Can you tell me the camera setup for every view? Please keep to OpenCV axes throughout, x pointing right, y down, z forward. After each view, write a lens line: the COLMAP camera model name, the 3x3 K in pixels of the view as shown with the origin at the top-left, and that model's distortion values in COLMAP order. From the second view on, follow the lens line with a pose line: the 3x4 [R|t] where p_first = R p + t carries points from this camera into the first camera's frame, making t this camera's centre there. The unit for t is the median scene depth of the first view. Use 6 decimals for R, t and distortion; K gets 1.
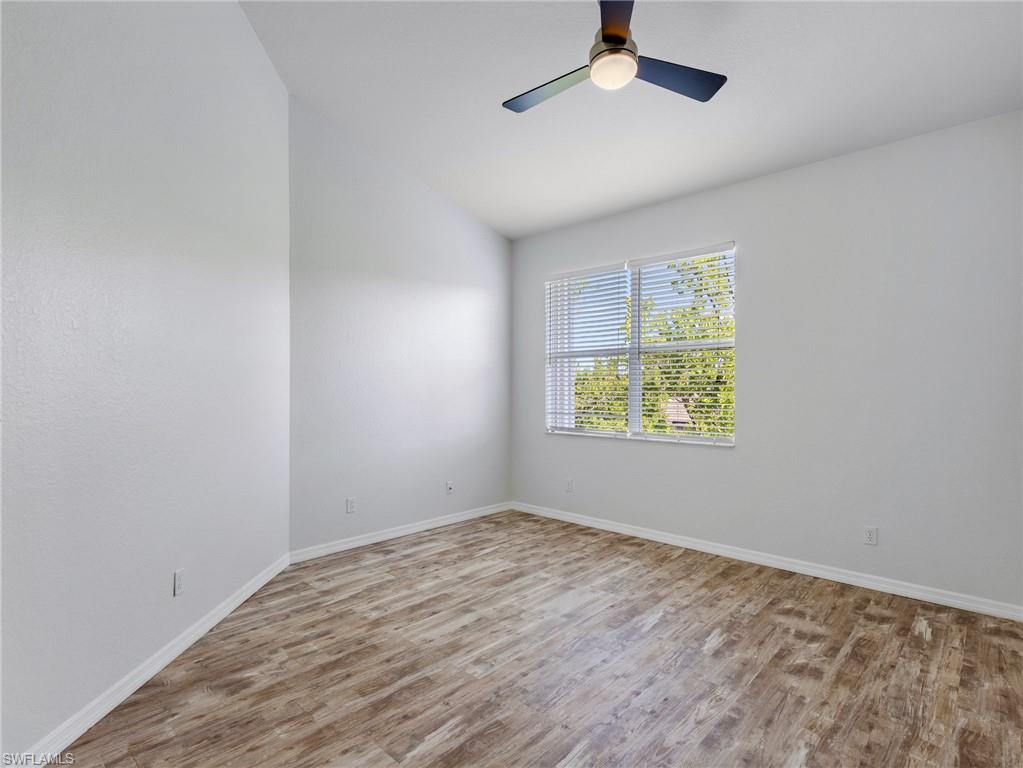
lens RADIAL K [[520.6, 0, 511.5], [0, 520.6, 384.0], [0, 0, 1]] dist [-0.002663, -0.000306]
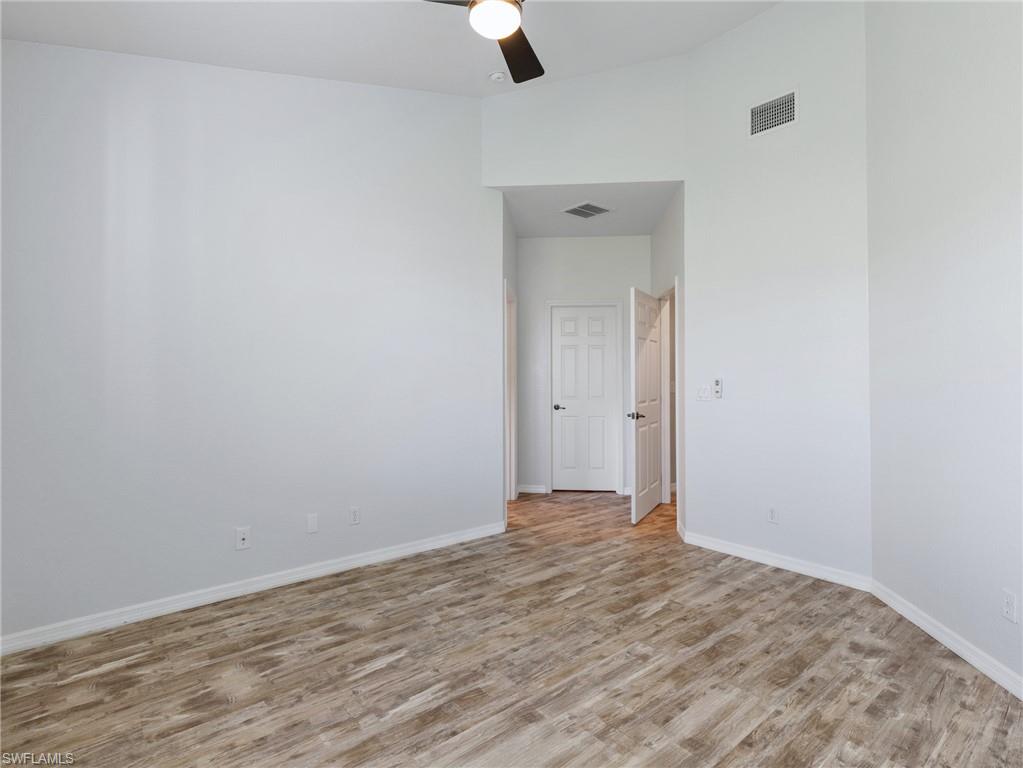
lens RADIAL K [[520.6, 0, 511.5], [0, 520.6, 384.0], [0, 0, 1]] dist [-0.002663, -0.000306]
pose [[-0.992608, -0.001803, 0.121352, 0.064026], [-0.001384, 0.999993, 0.003542, 0.019144], [-0.121358, 0.003348, -0.992603, 1.945708]]
